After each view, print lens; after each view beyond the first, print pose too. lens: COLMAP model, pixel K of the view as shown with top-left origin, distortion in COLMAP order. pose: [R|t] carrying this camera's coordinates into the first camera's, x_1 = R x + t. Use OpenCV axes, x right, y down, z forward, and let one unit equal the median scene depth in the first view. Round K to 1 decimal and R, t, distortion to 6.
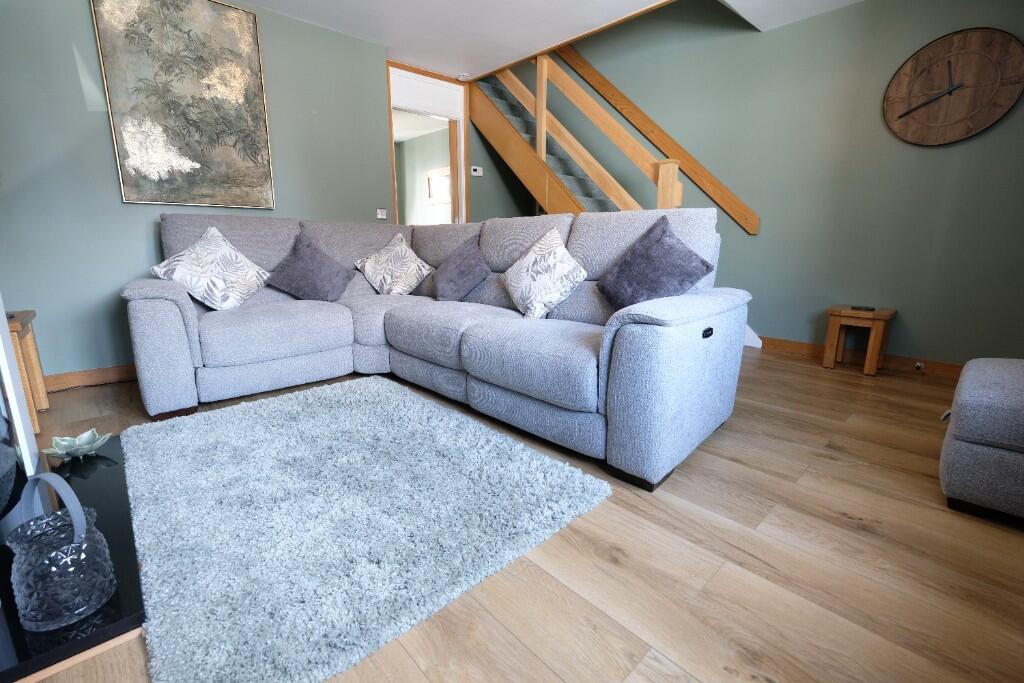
lens RADIAL K [[446.2, 0, 510.5], [0, 446.2, 338.1], [0, 0, 1]] dist [-0.000790, 0.000176]
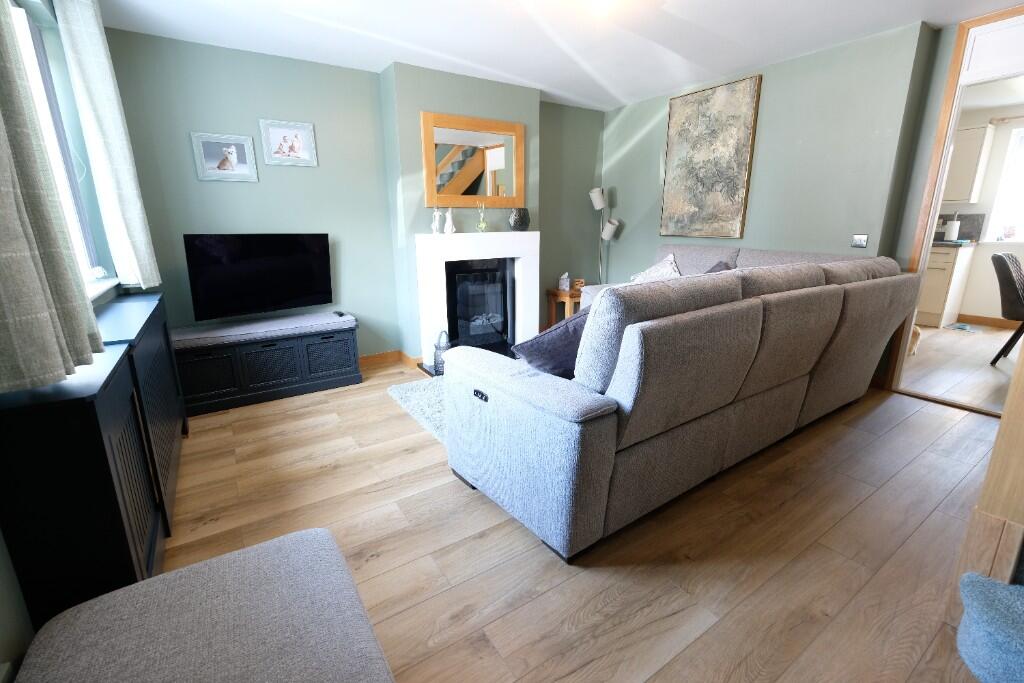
lens RADIAL K [[446.2, 0, 512.4], [0, 446.2, 338.6], [0, 0, 1]] dist [-0.000790, 0.000176]
pose [[-0.163589, 0.245936, -0.955382, 0.878127], [-0.208015, 0.938056, 0.277094, -0.279160], [0.964349, 0.244063, -0.102298, 0.697639]]
